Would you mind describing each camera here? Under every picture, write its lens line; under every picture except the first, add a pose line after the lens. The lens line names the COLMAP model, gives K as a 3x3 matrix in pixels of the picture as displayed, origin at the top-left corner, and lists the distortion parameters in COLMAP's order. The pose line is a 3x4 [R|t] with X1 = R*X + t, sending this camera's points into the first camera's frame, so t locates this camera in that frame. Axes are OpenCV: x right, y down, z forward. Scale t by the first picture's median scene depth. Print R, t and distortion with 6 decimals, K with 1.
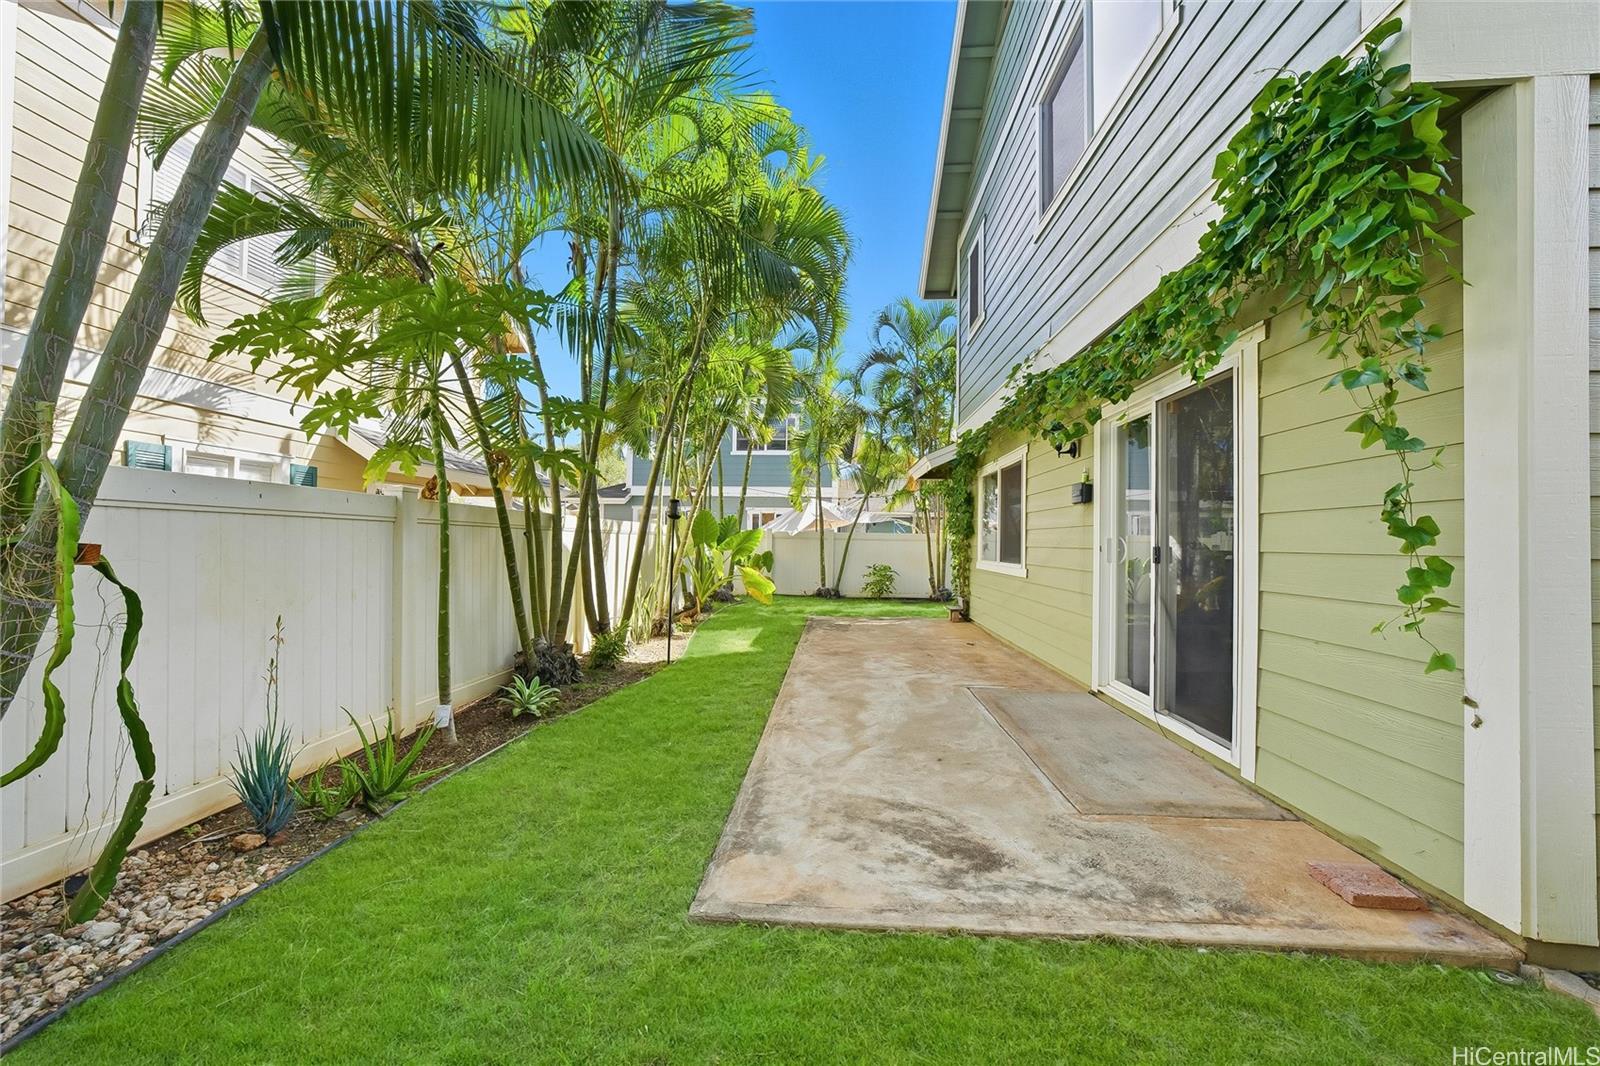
lens RADIAL K [[566.3, 0, 800.0], [0, 566.3, 533.0], [0, 0, 1]] dist [-0.027560, 0.007609]
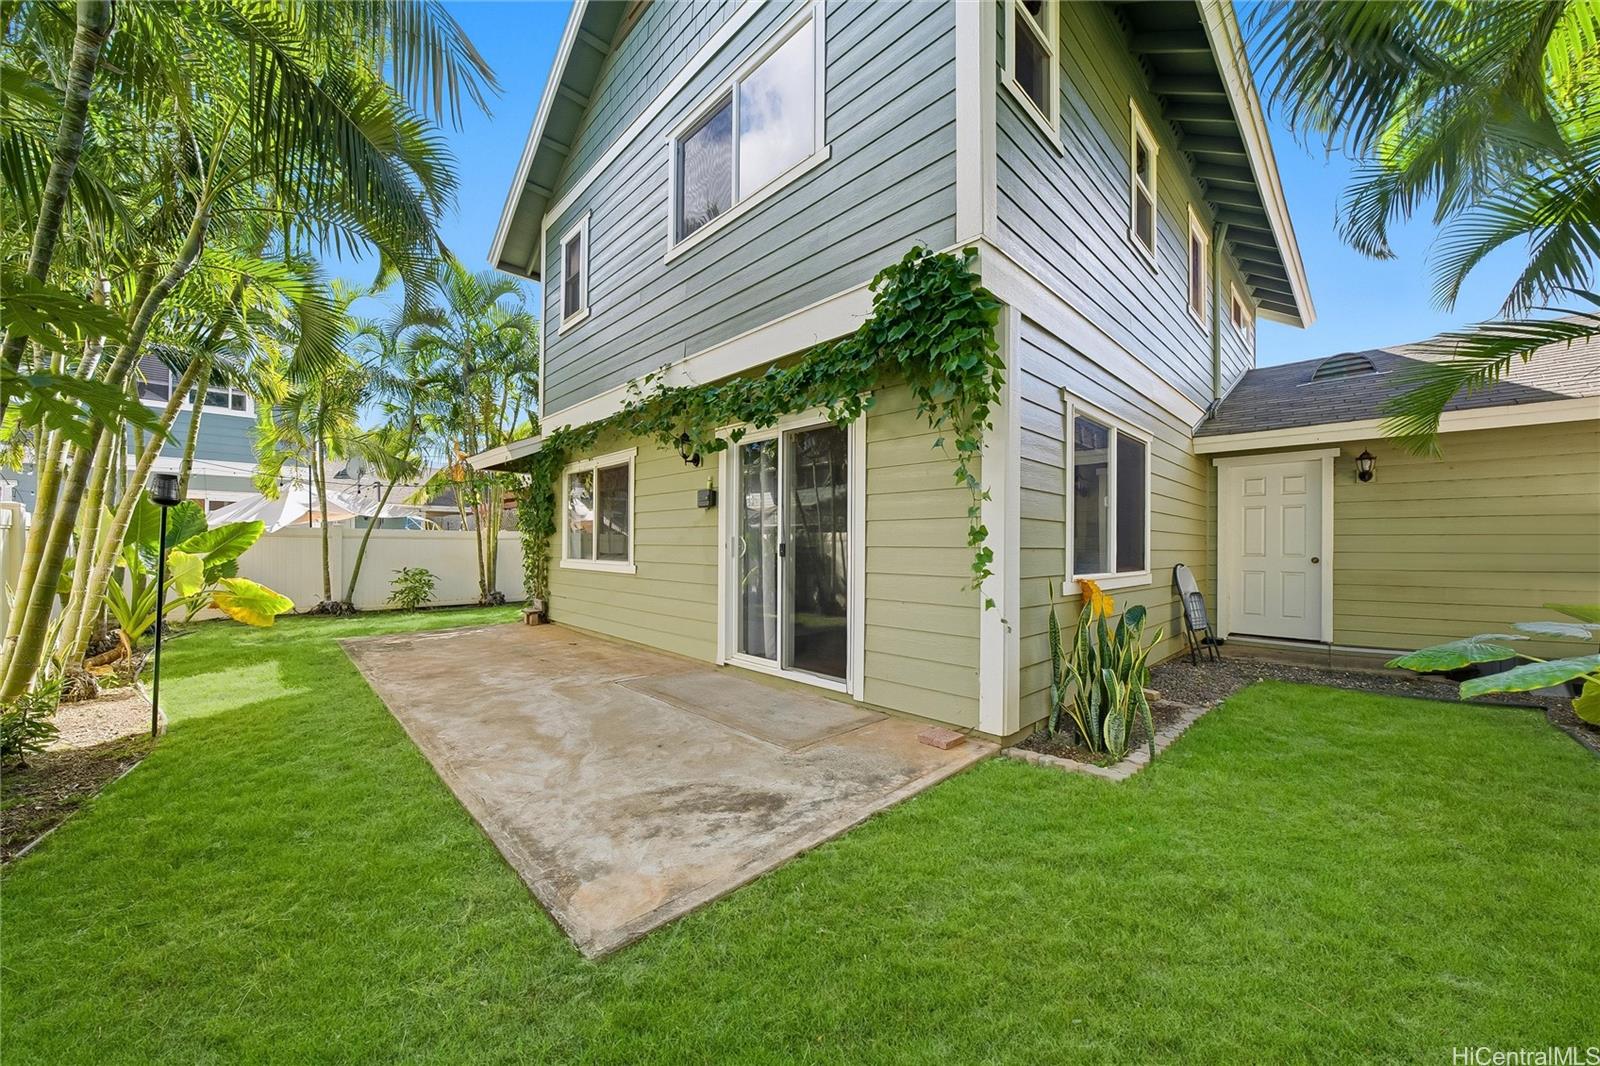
lens RADIAL K [[572.2, 0, 800.2], [0, 572.2, 544.2], [0, 0, 1]] dist [-0.015766, 0.000085]
pose [[0.670053, -0.009953, 0.742246, -0.428287], [-0.007612, 0.999765, 0.020277, -0.001225], [-0.742274, -0.019237, 0.669820, 0.106245]]
